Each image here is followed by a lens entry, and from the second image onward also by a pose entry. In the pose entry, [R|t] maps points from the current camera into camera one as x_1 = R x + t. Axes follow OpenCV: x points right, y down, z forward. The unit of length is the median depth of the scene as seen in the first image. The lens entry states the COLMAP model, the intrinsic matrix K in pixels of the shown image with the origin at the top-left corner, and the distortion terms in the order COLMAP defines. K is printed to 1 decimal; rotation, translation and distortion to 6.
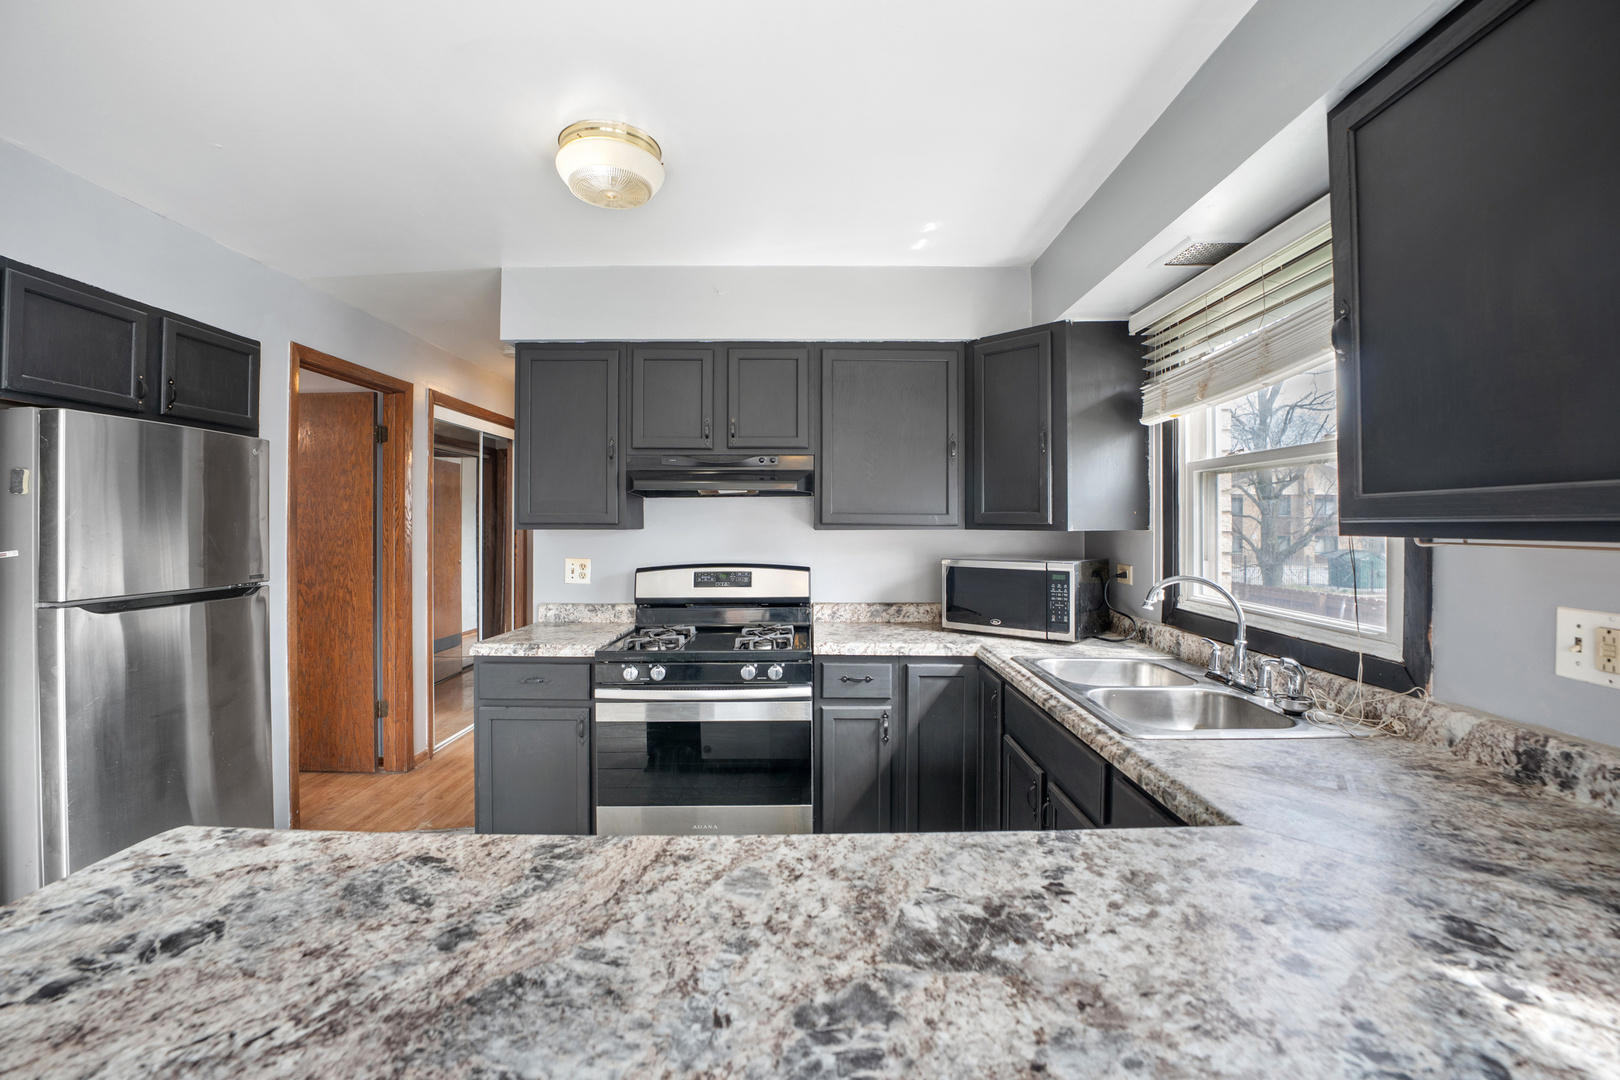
lens RADIAL K [[671.3, 0, 820.4], [0, 671.3, 517.0], [0, 0, 1]] dist [-0.023092, 0.000236]
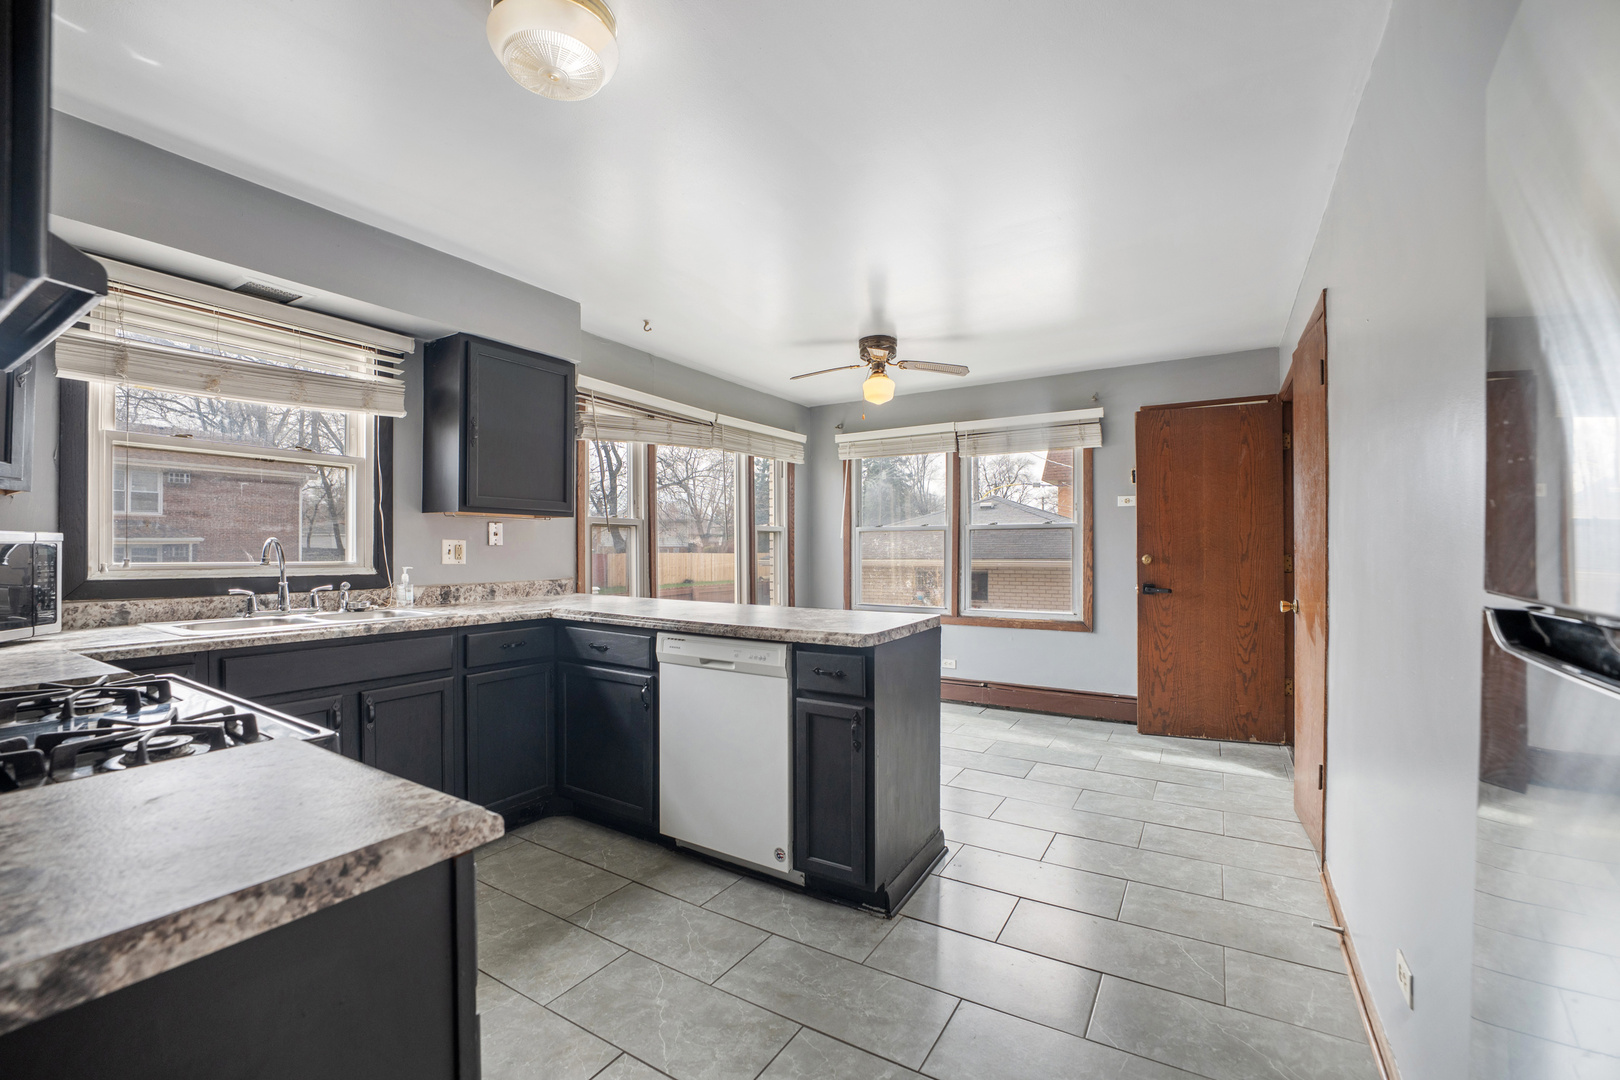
lens RADIAL K [[662.8, 0, 816.7], [0, 662.8, 549.2], [0, 0, 1]] dist [0.000423, 0.000154]
pose [[-0.848768, -0.004702, 0.528744, -0.739303], [-0.008611, 0.999951, -0.004931, 0.076728], [-0.528695, -0.008738, -0.848767, 1.095214]]
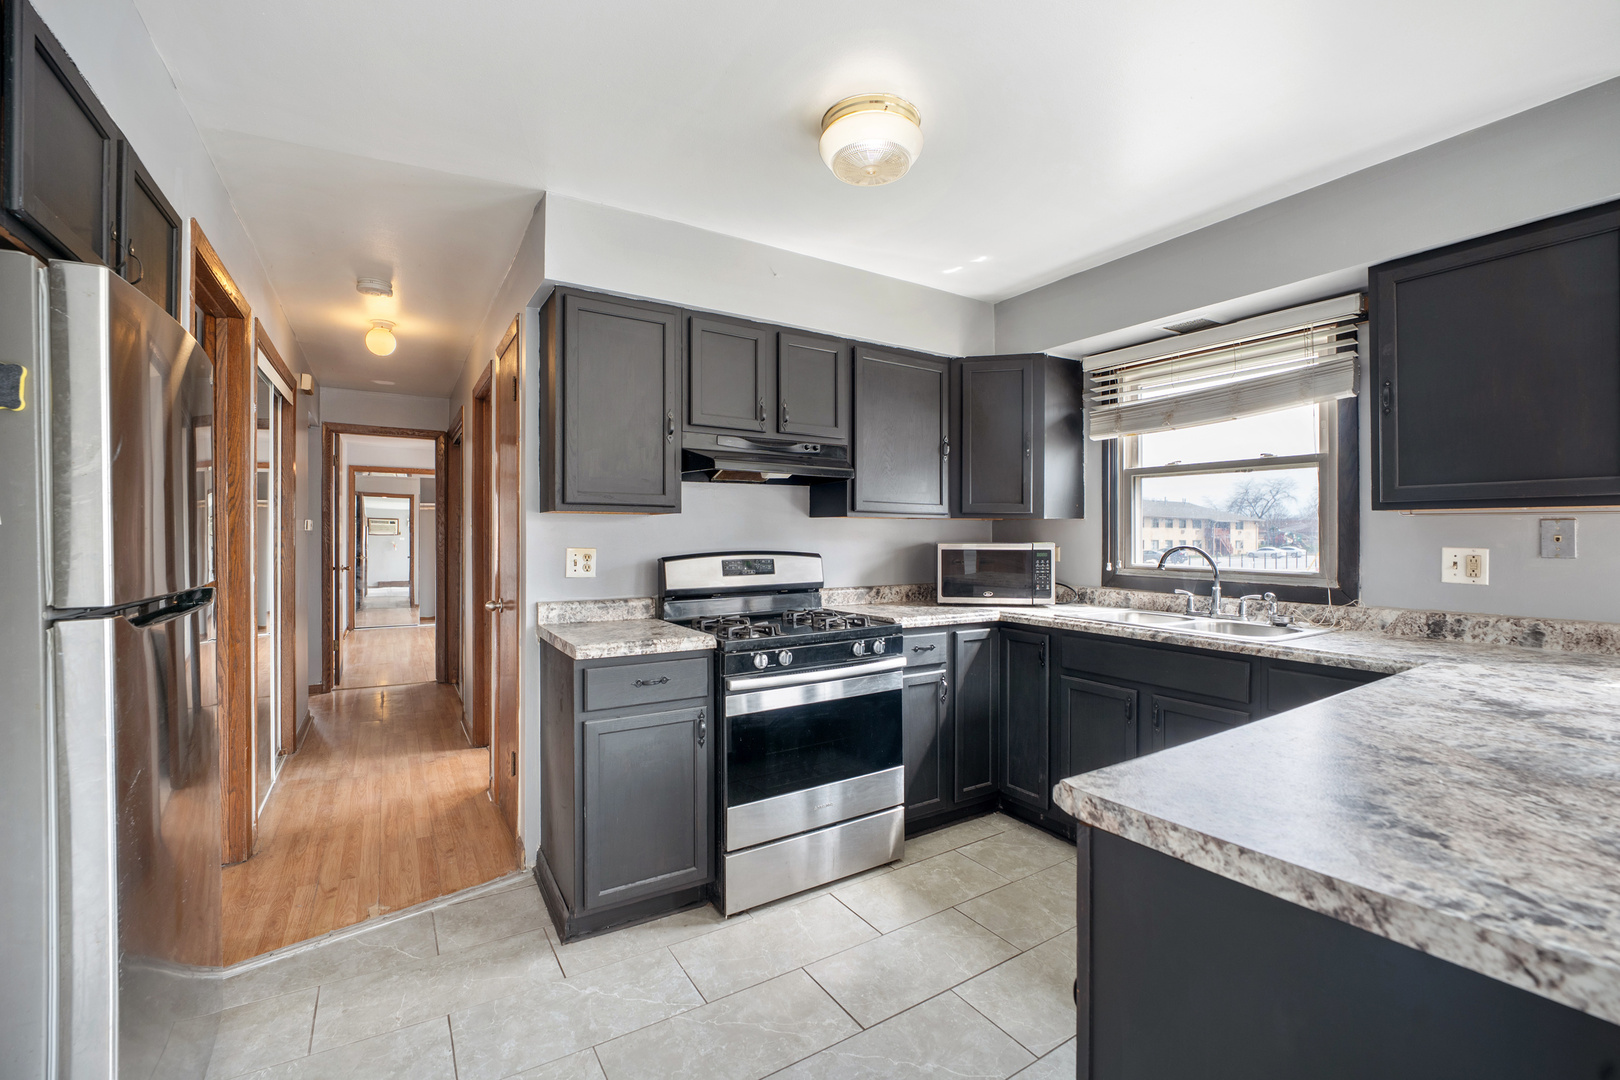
lens RADIAL K [[684.0, 0, 790.3], [0, 684.0, 535.2], [0, 0, 1]] dist [-0.026165, -0.000144]
pose [[0.852179, 0.001455, 0.523248, -0.682156], [-0.007152, 0.999935, 0.008868, 0.041619], [-0.523201, -0.011300, 0.852134, 0.136138]]
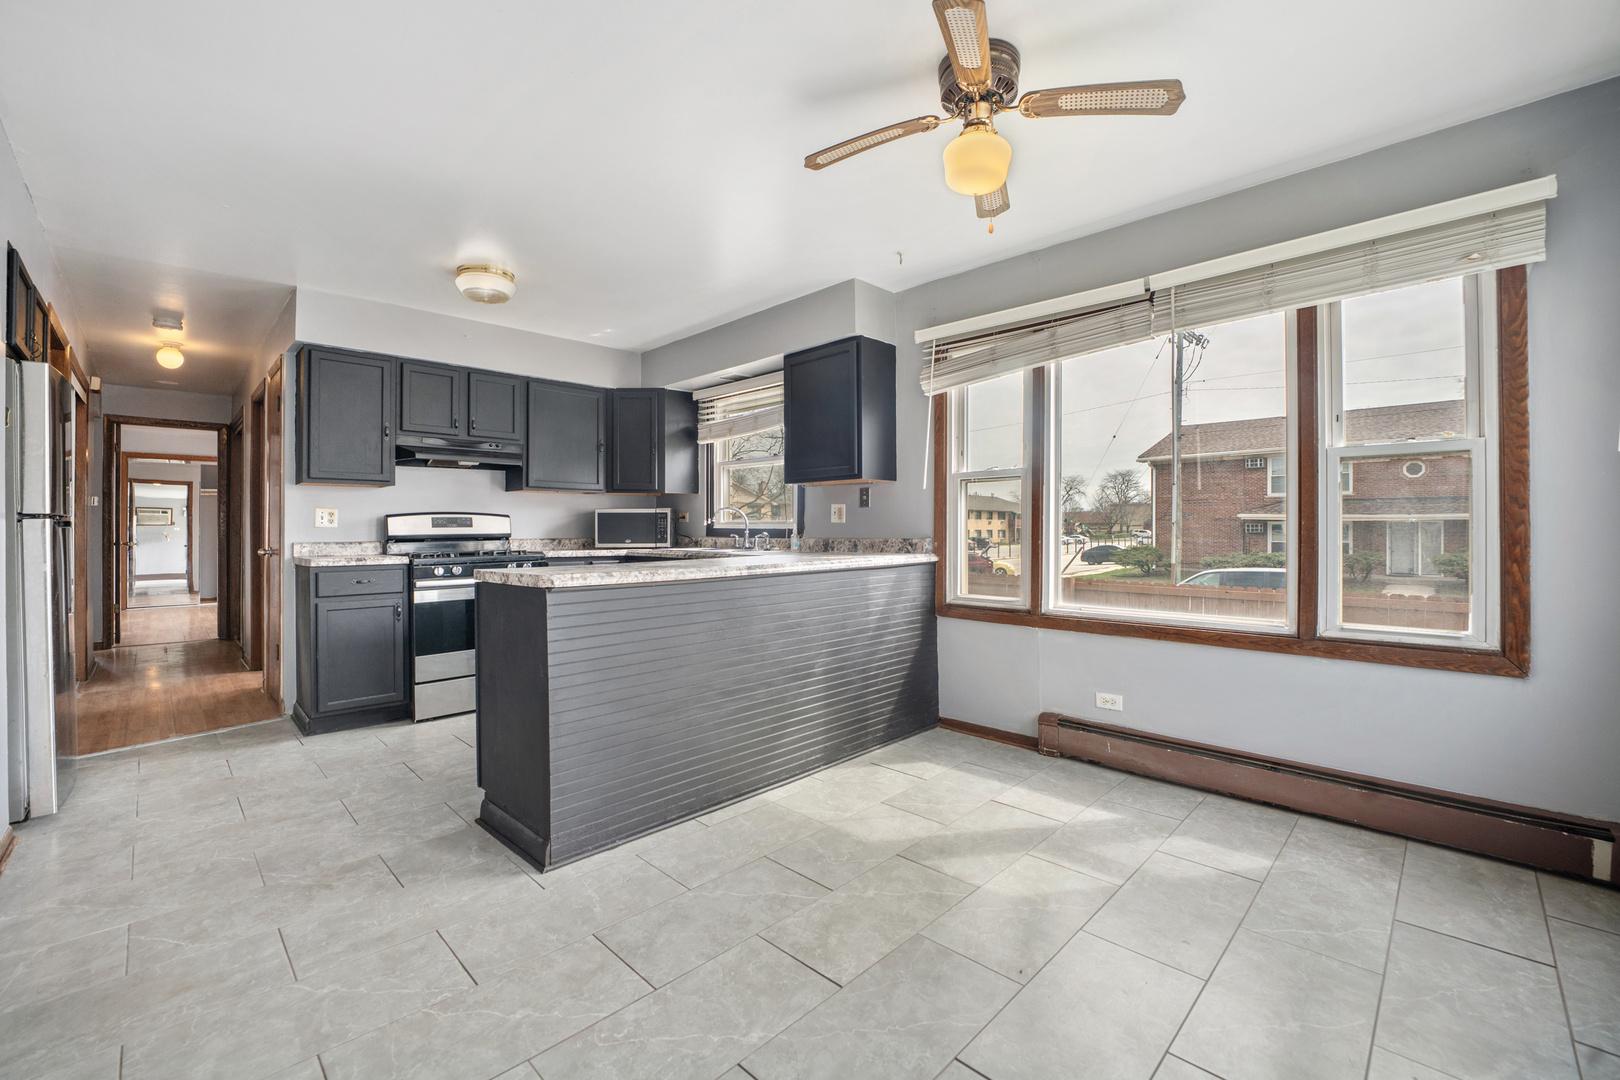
lens RADIAL K [[688.3, 0, 809.7], [0, 688.3, 522.5], [0, 0, 1]] dist [-0.022589, 0.000843]
pose [[0.705129, 0.002436, 0.709075, -0.741986], [0.000080, 0.999994, -0.003515, 0.109731], [-0.709079, 0.002535, 0.705125, -0.718933]]
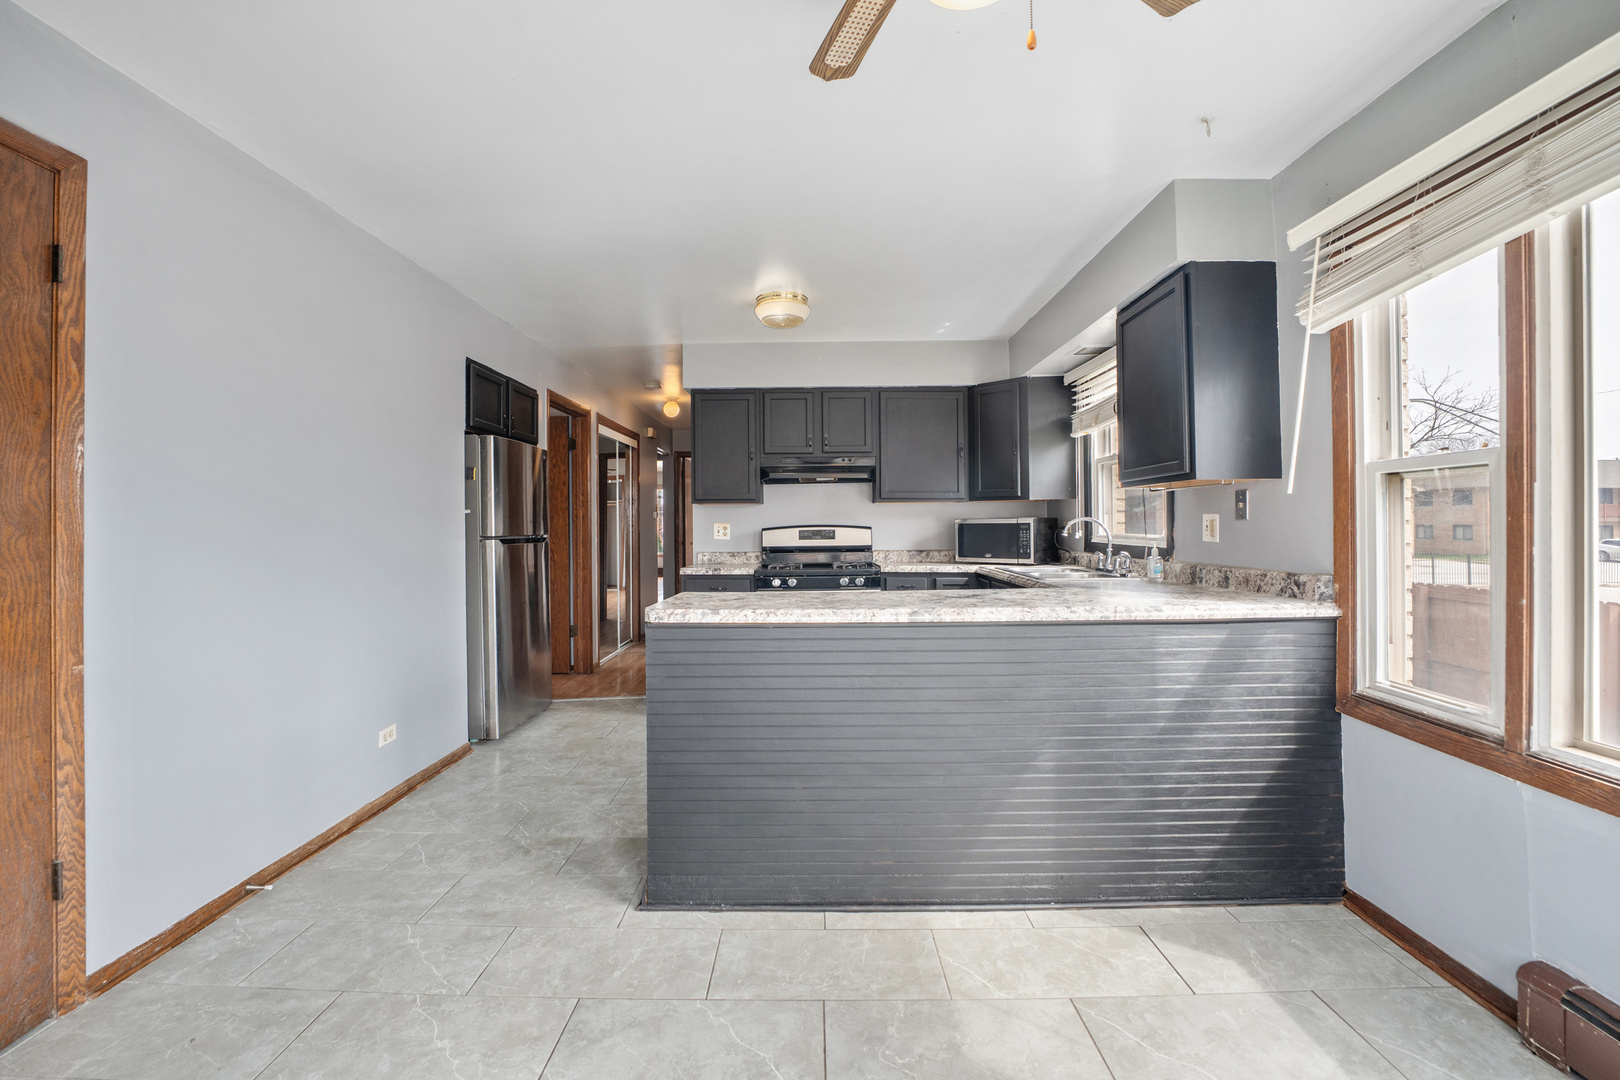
lens RADIAL K [[702.4, 0, 805.9], [0, 702.4, 508.0], [0, 0, 1]] dist [-0.025209, 0.000543]
pose [[0.999691, -0.007890, -0.023575, -0.147238], [0.007522, 0.999850, -0.015631, 0.061715], [0.023695, 0.015449, 0.999600, -0.745490]]
